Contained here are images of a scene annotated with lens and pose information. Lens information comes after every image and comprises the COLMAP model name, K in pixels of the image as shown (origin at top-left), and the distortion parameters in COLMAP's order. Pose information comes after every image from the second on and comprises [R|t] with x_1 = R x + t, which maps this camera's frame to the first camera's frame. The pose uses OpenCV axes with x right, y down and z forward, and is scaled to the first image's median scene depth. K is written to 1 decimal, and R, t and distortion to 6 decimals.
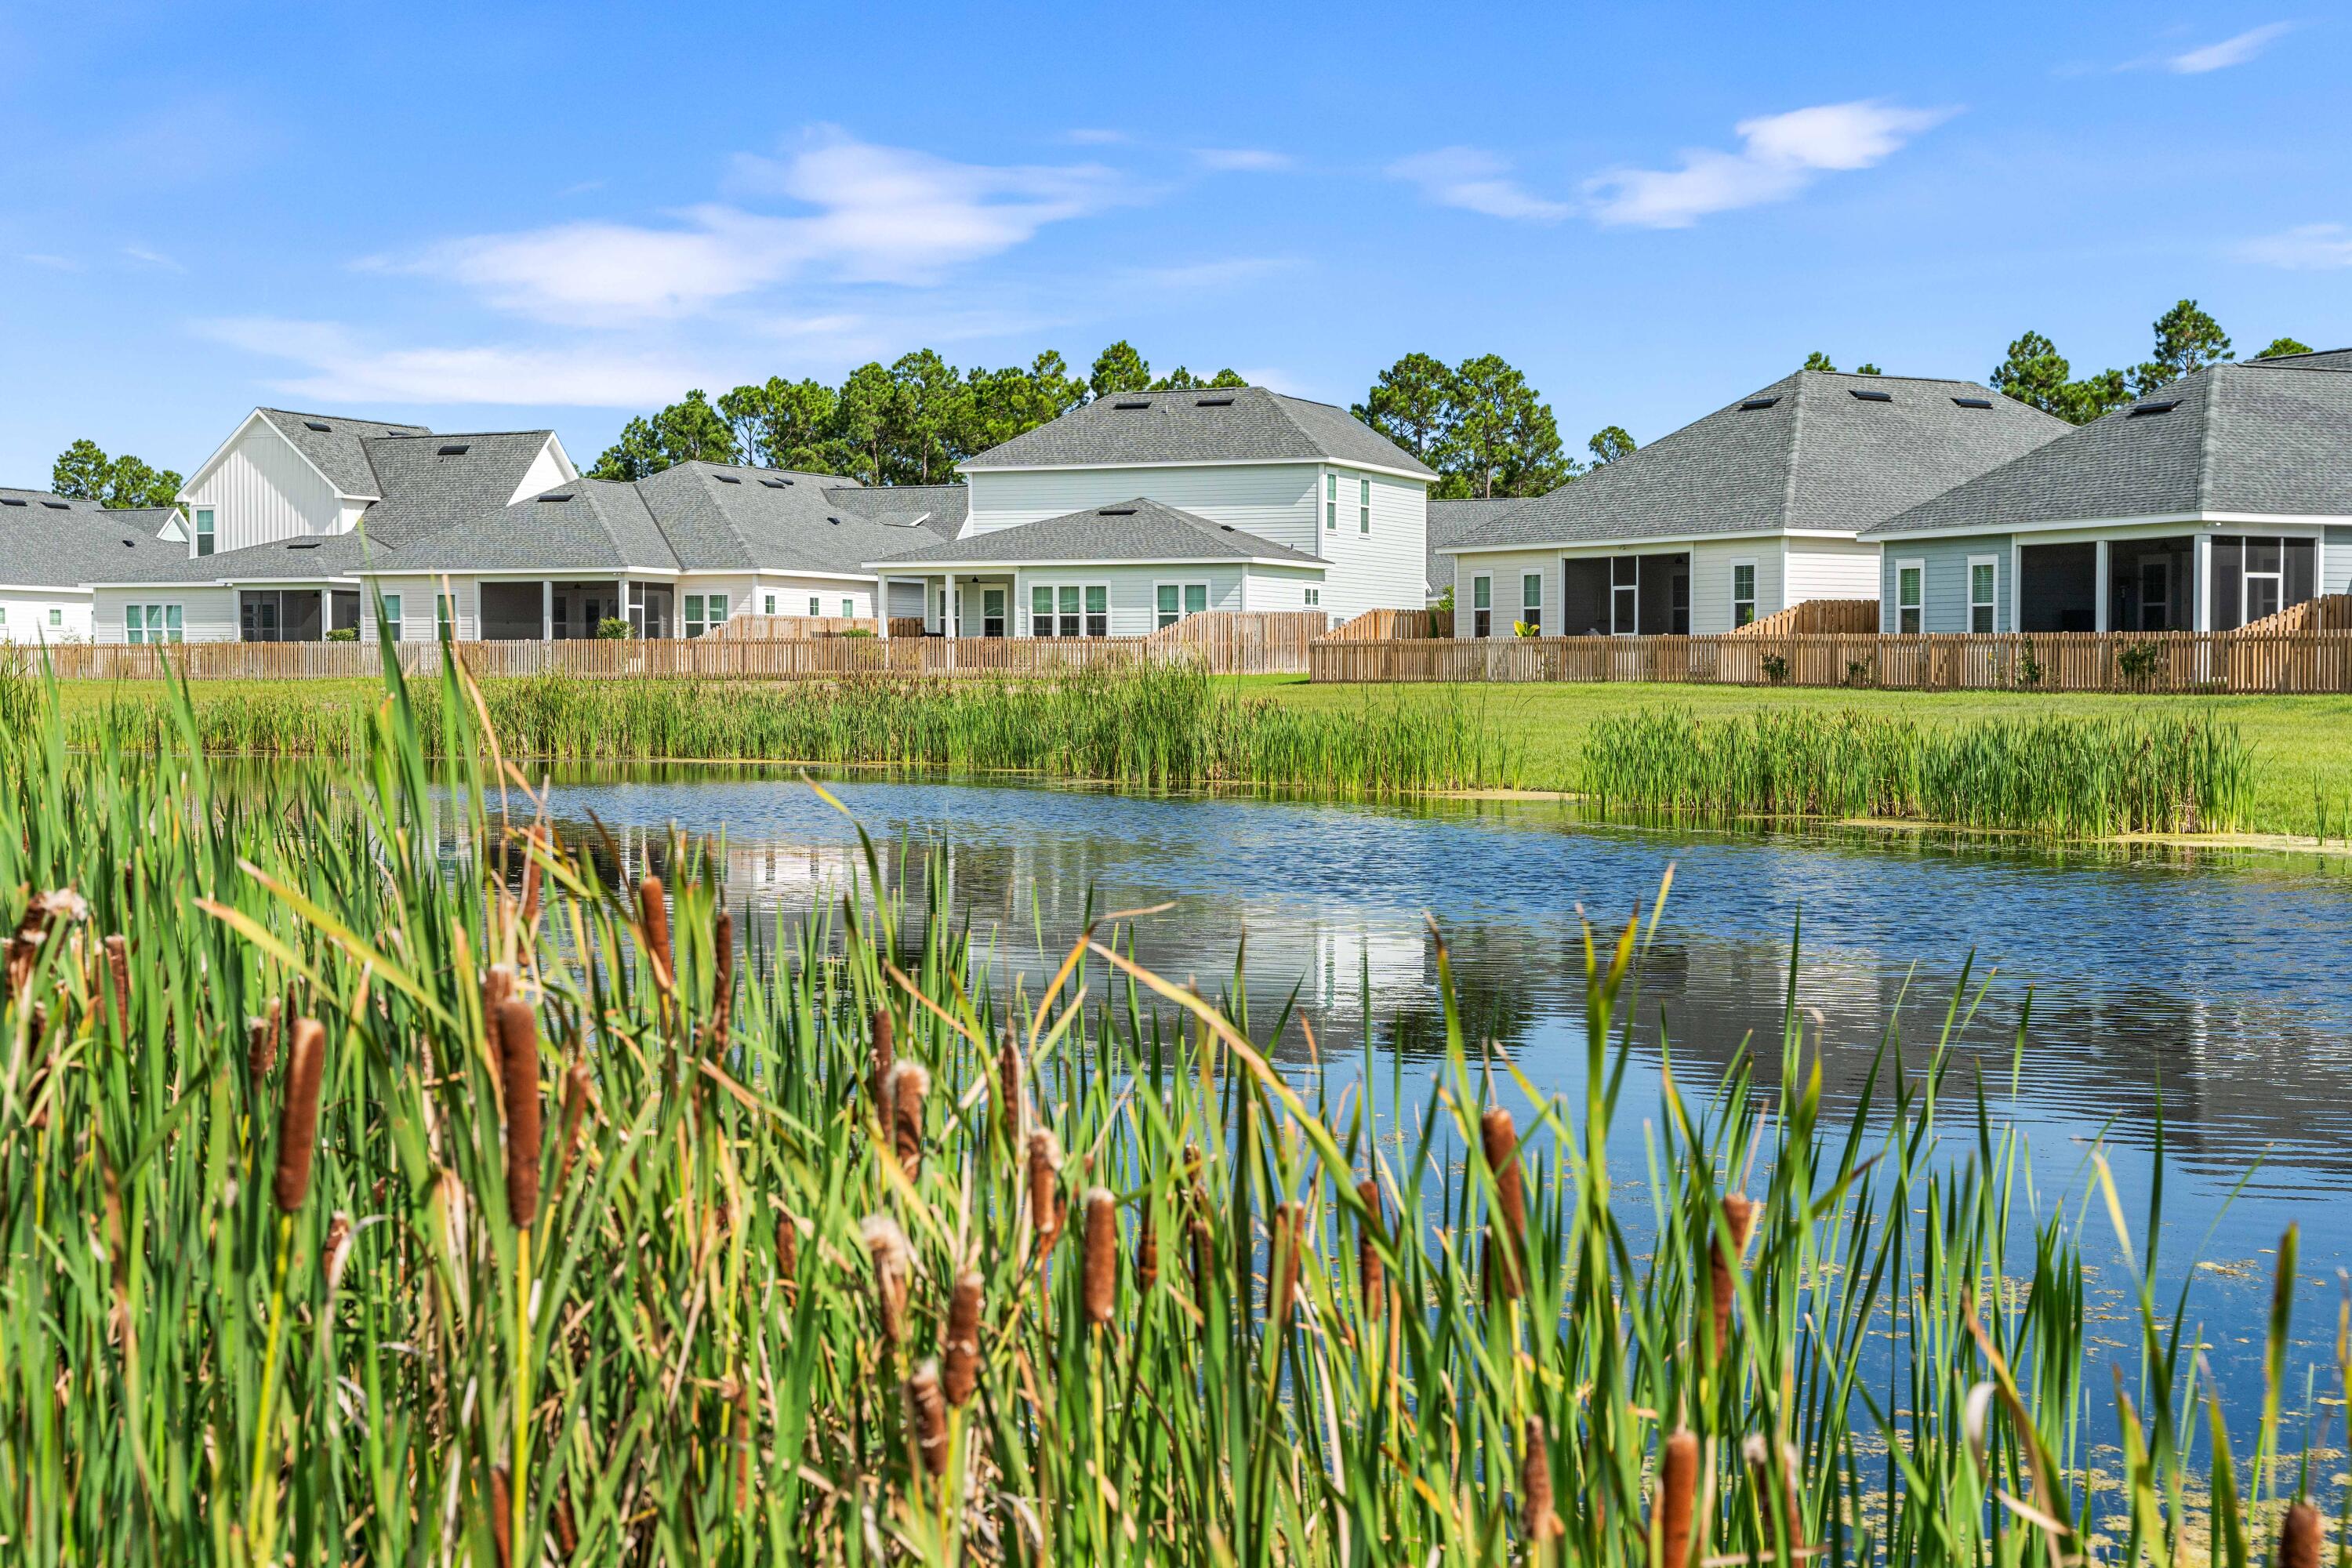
lens RADIAL K [[3206.9, 0, 1170.4], [0, 3206.9, 797.4], [0, 0, 1]] dist [0.010852, 0.000000]
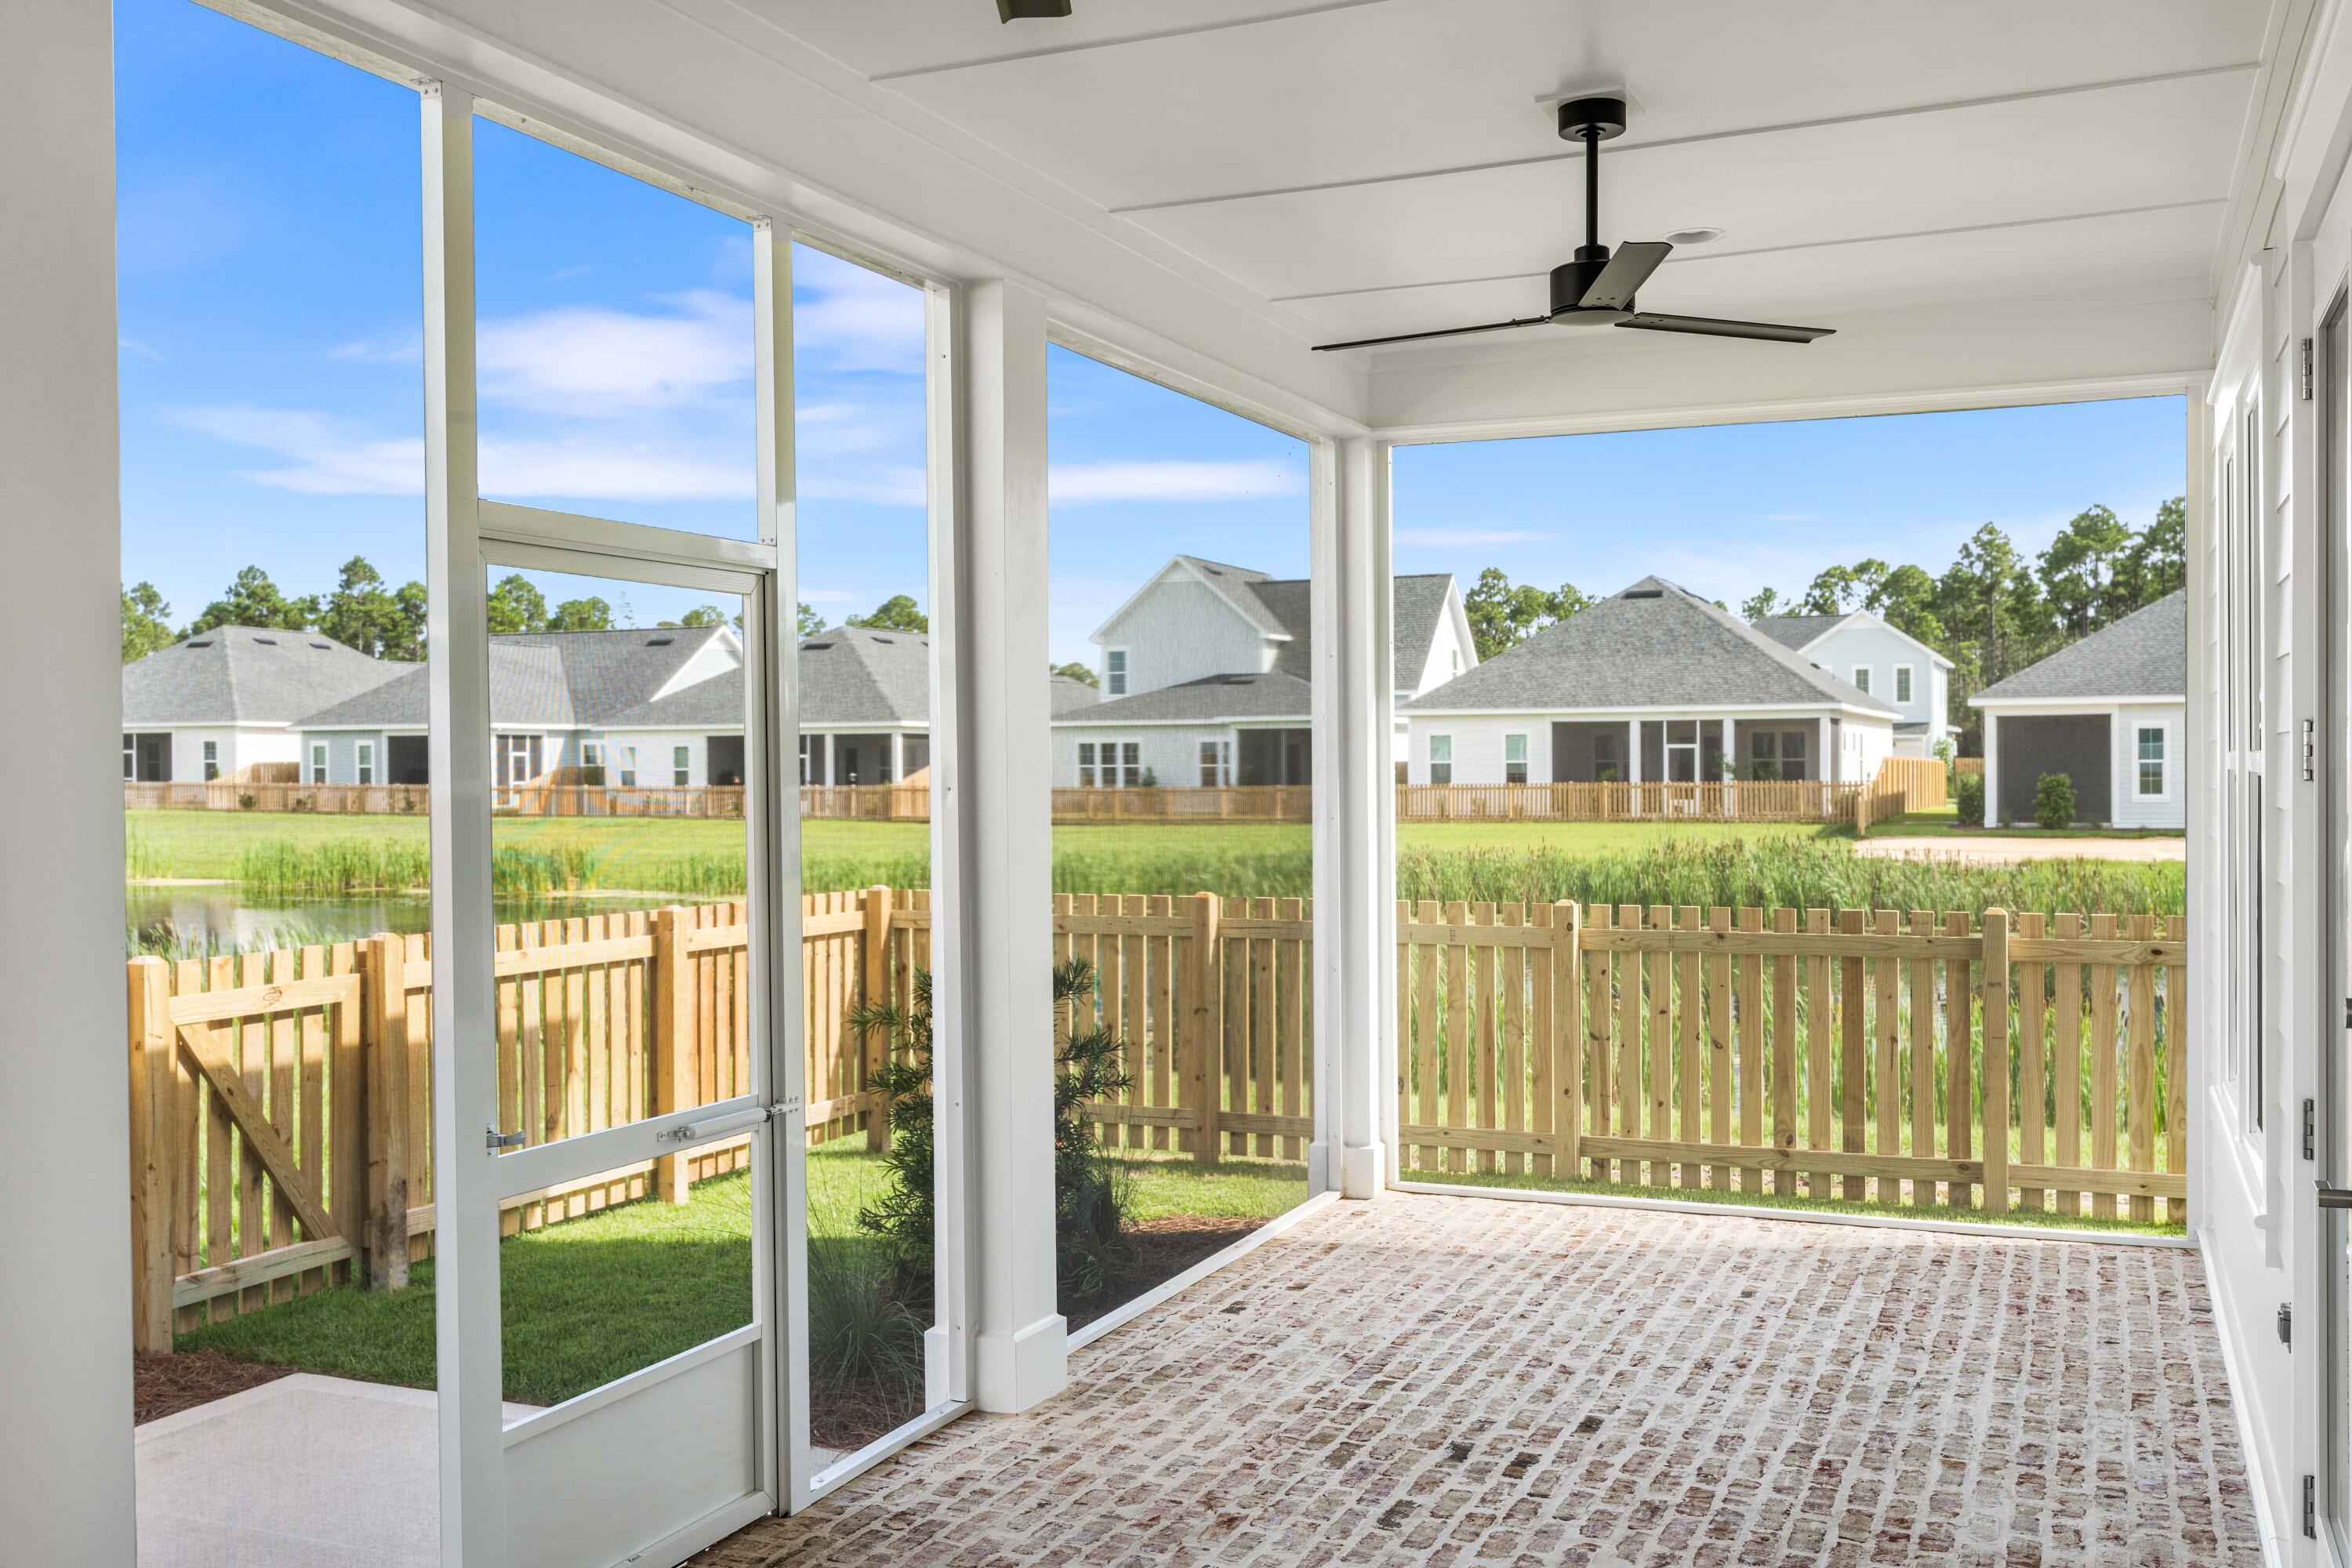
lens RADIAL K [[2103.1, 0, 1174.2], [0, 2103.1, 778.2], [0, 0, 1]] dist [0.012429, 0.006466]
pose [[0.758294, -0.008627, 0.651855, -0.133348], [0.028960, 0.999371, -0.020462, -0.009972], [-0.651269, 0.034394, 0.758067, -0.168873]]
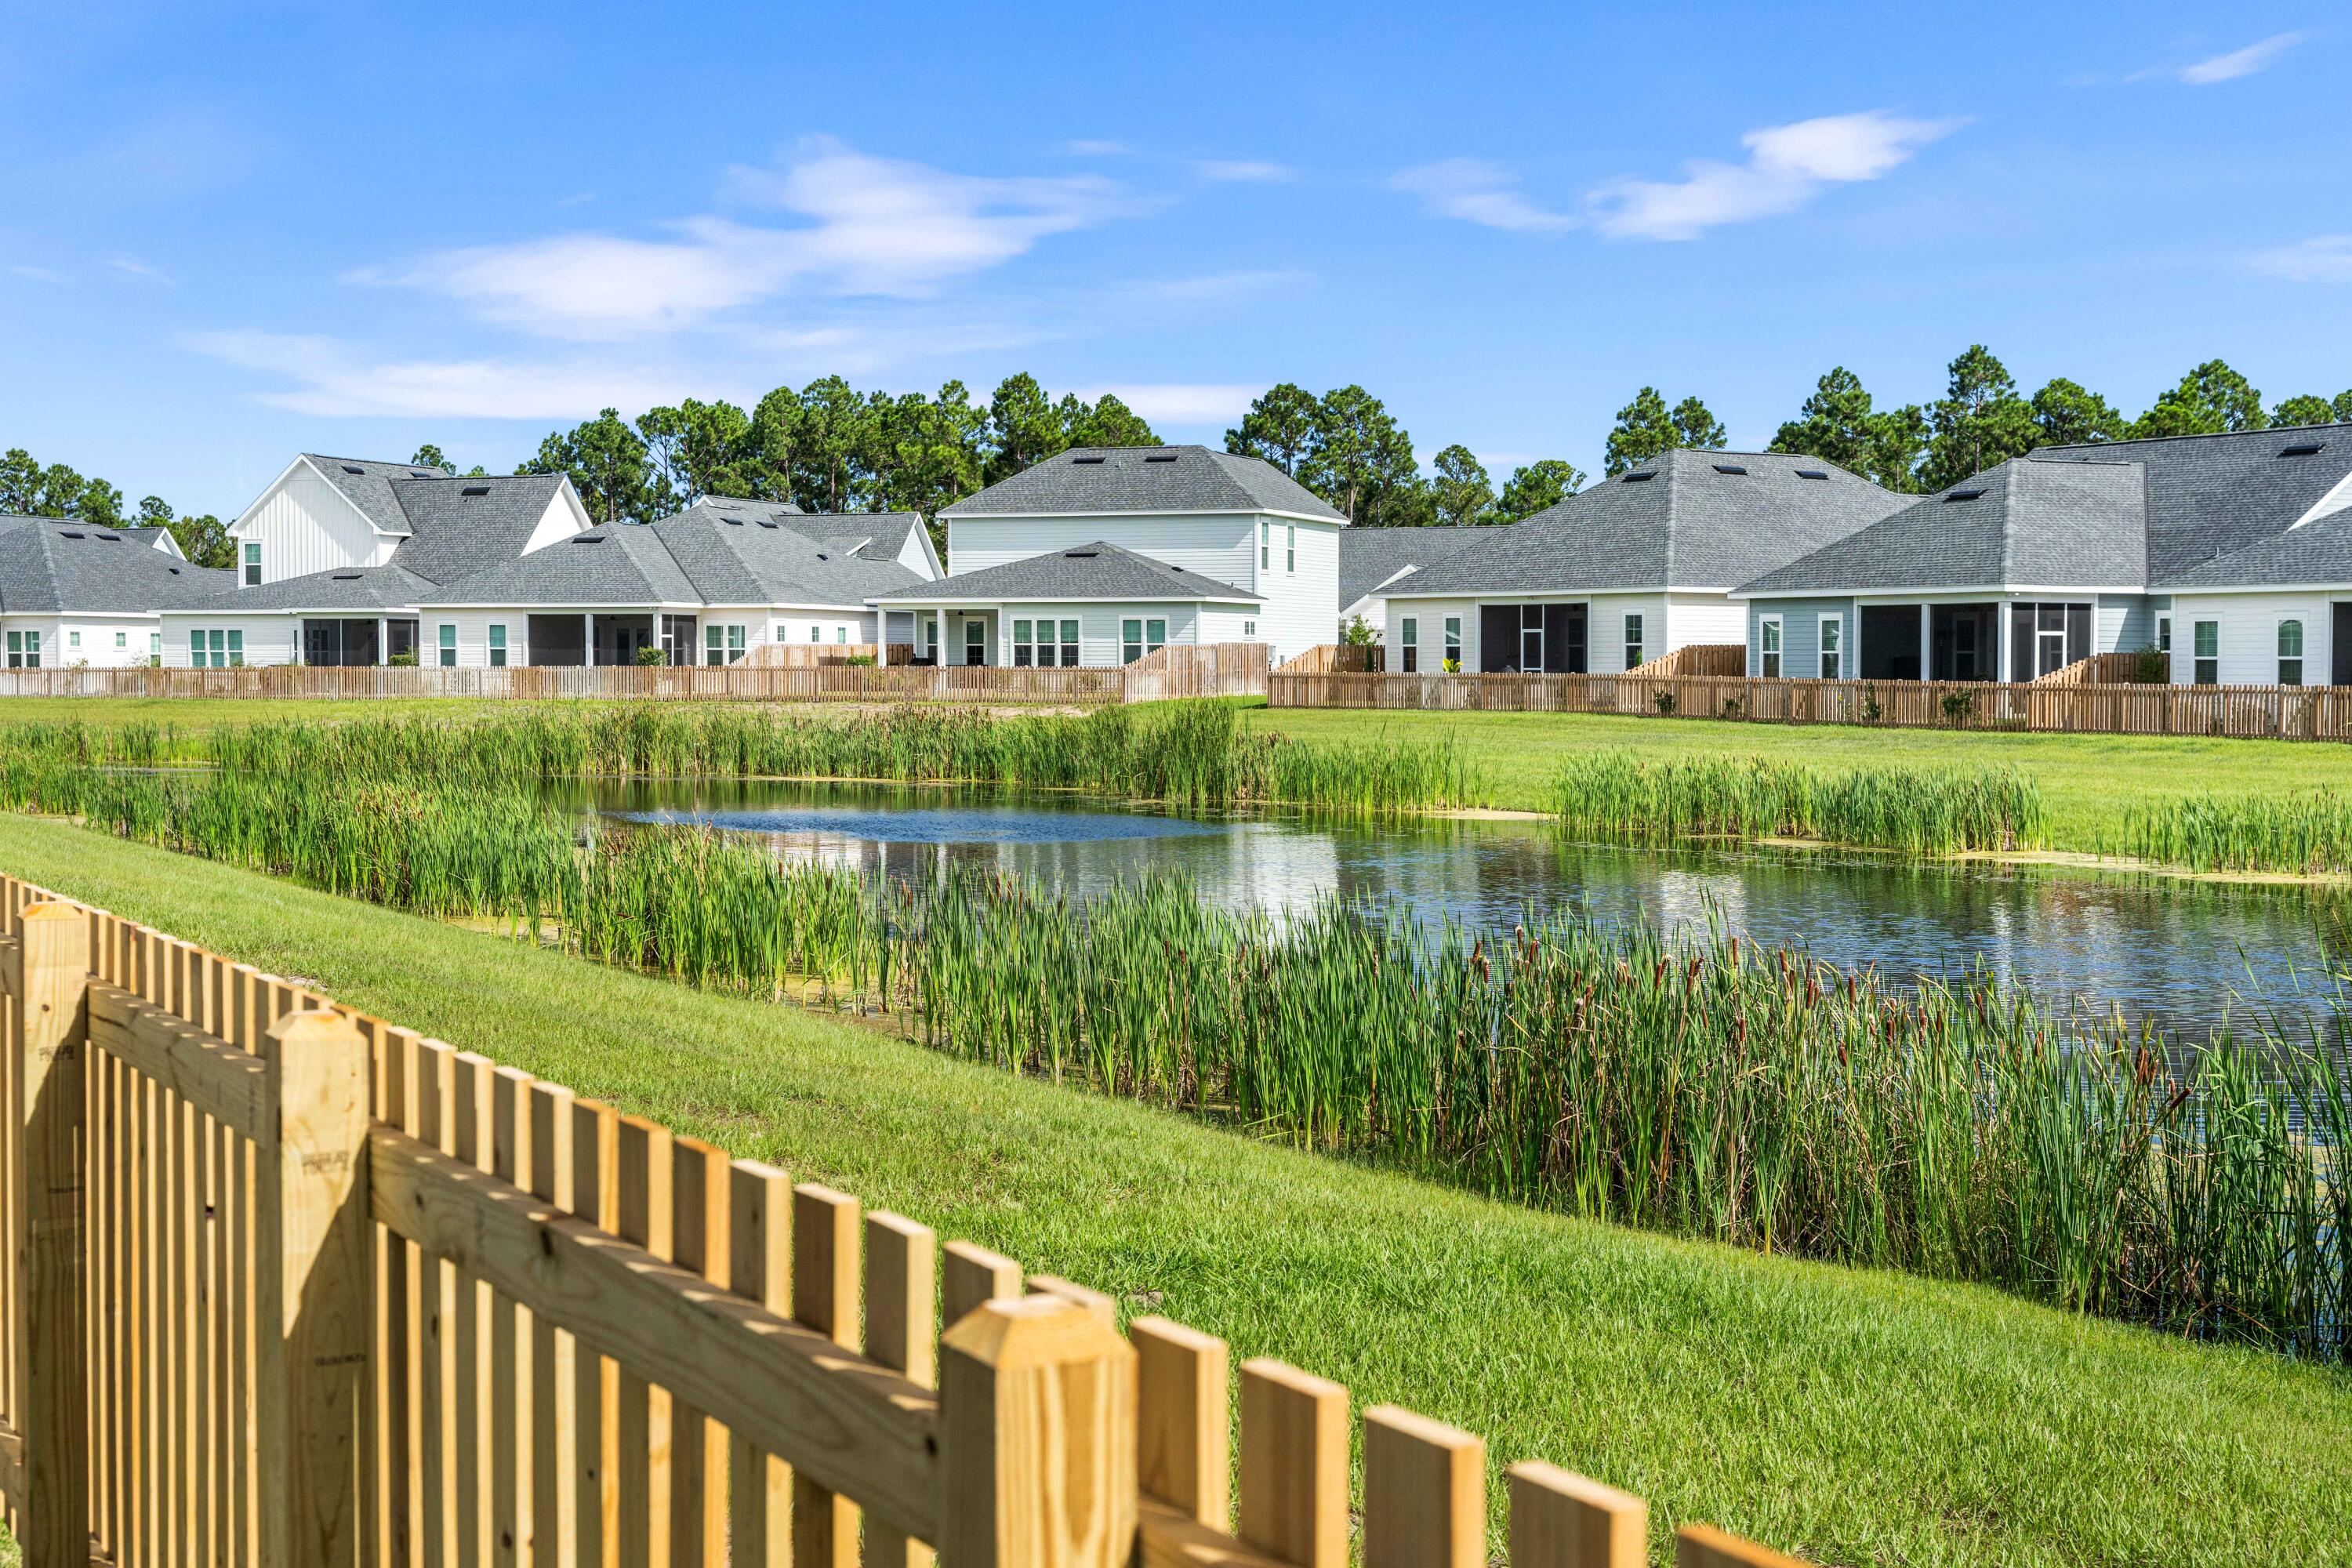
lens RADIAL K [[3147.1, 0, 1182.5], [0, 3147.1, 766.0], [0, 0, 1]] dist [0.018018, 0.000000]
pose [[0.998049, -0.001511, 0.062412, -0.051670], [0.001707, 0.999994, -0.003087, -0.008752], [-0.062407, 0.003188, 0.998046, -0.142320]]
